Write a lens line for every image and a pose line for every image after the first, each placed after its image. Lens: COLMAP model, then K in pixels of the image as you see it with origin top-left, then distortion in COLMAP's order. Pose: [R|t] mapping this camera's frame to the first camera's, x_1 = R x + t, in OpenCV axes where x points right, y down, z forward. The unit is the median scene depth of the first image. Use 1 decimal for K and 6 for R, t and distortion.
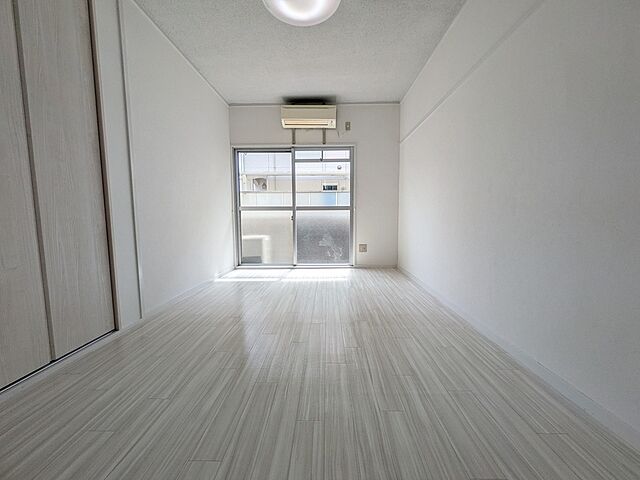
lens RADIAL K [[256.4, 0, 320.0], [0, 256.4, 240.0], [0, 0, 1]] dist [-0.000700, -0.000241]
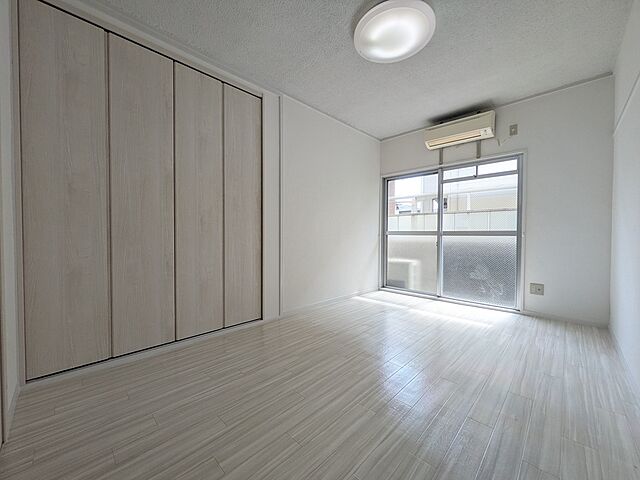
lens RADIAL K [[256.0, 0, 321.6], [0, 256.0, 236.9], [0, 0, 1]] dist [0.010152, 0.000020]
pose [[0.731414, 0.016960, -0.681723, 0.219650], [-0.071240, 0.996121, -0.051650, -0.033879], [0.678202, 0.086344, 0.729785, 0.051652]]
